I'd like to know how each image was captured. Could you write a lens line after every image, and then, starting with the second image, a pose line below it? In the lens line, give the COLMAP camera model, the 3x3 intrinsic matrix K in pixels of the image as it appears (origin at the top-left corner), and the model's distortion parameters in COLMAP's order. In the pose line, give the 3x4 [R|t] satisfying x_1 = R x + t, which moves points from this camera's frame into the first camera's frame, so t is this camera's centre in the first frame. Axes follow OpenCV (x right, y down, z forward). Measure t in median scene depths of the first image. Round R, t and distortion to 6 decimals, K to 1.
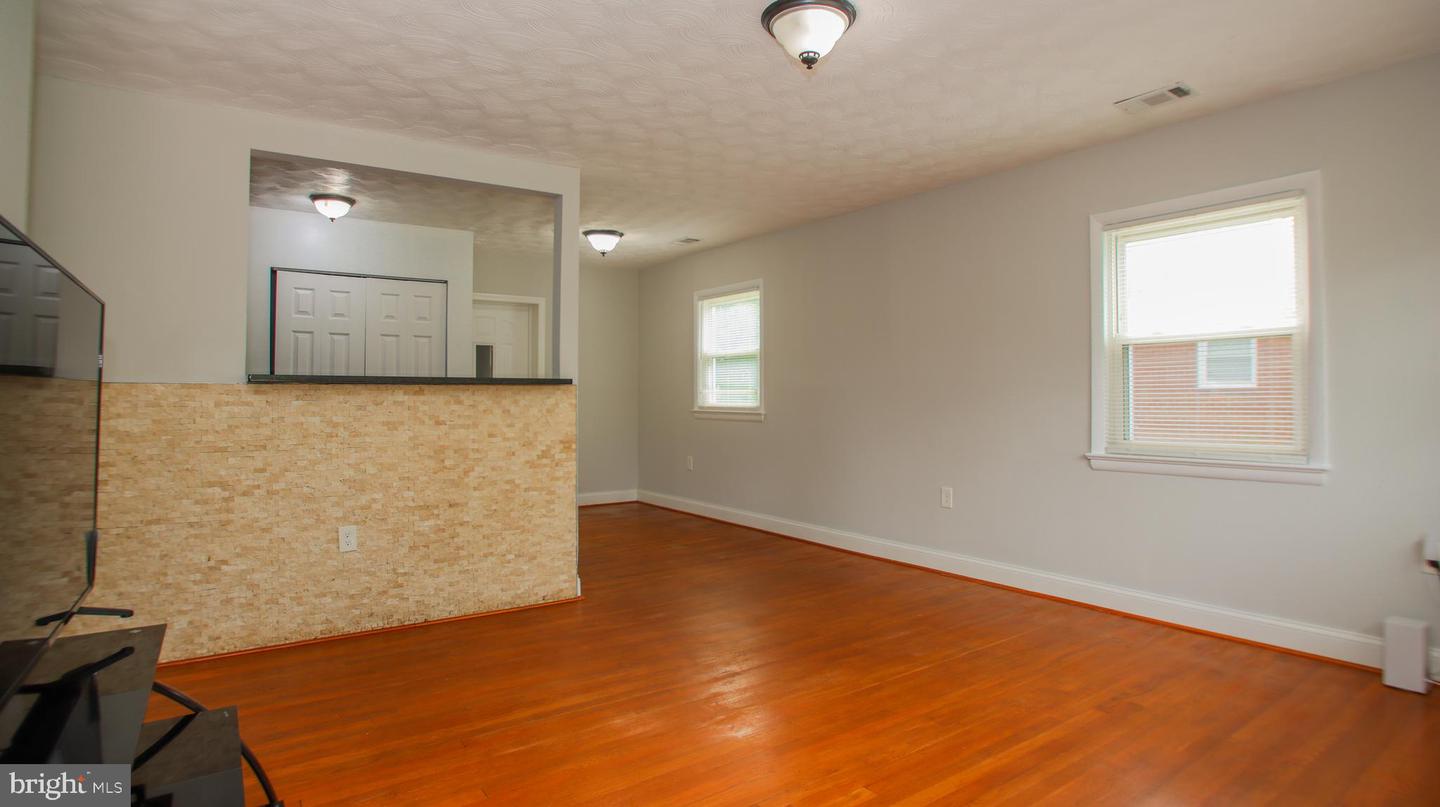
lens RADIAL K [[724.7, 0, 757.7], [0, 724.7, 383.8], [0, 0, 1]] dist [-0.008413, 0.000570]
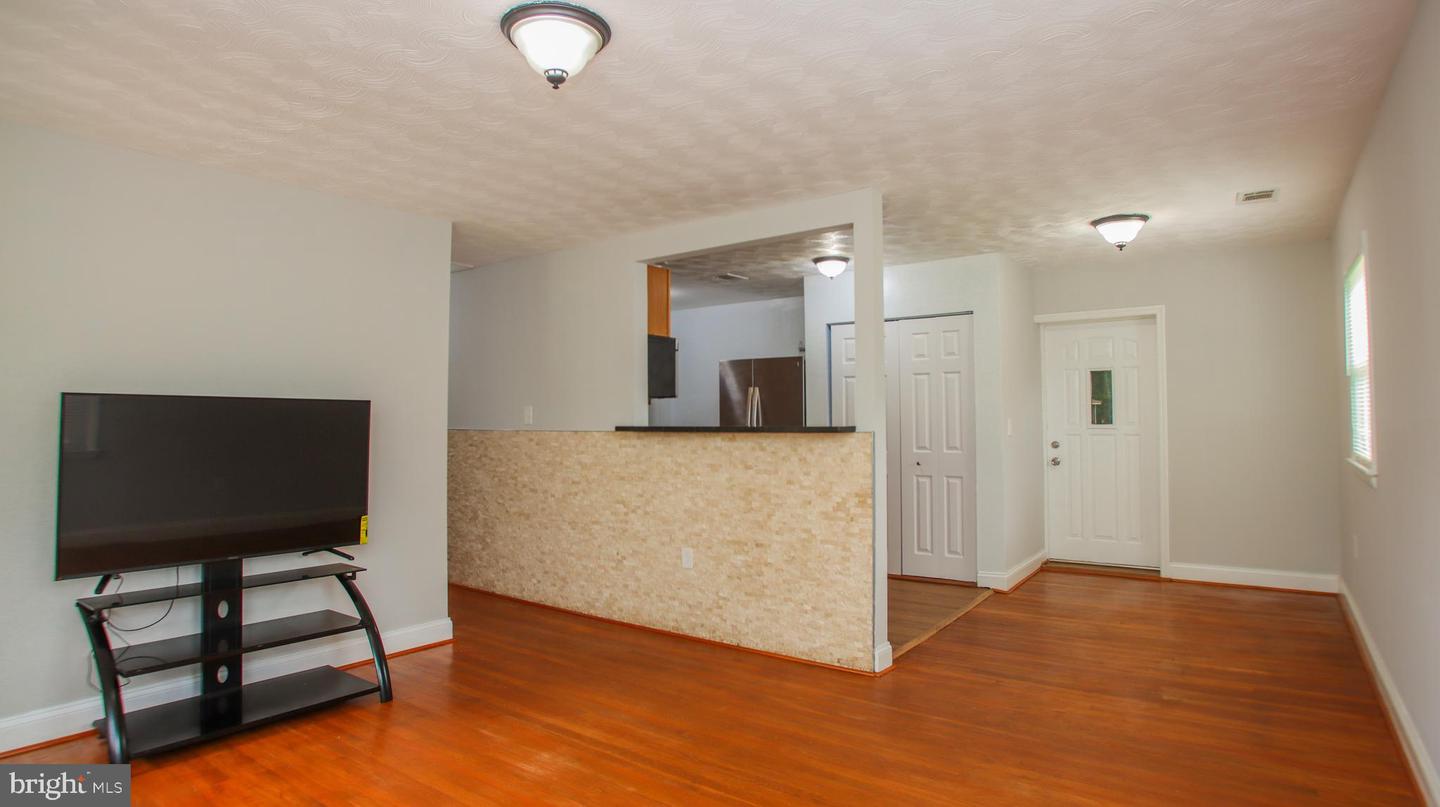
lens RADIAL K [[791.8, 0, 719.2], [0, 791.8, 397.7], [0, 0, 1]] dist [-0.036586, 0.004097]
pose [[0.328078, -0.022616, -0.944380, 0.684238], [0.021061, 0.999640, -0.016623, -0.032259], [0.944416, -0.014436, 0.328436, 0.579588]]
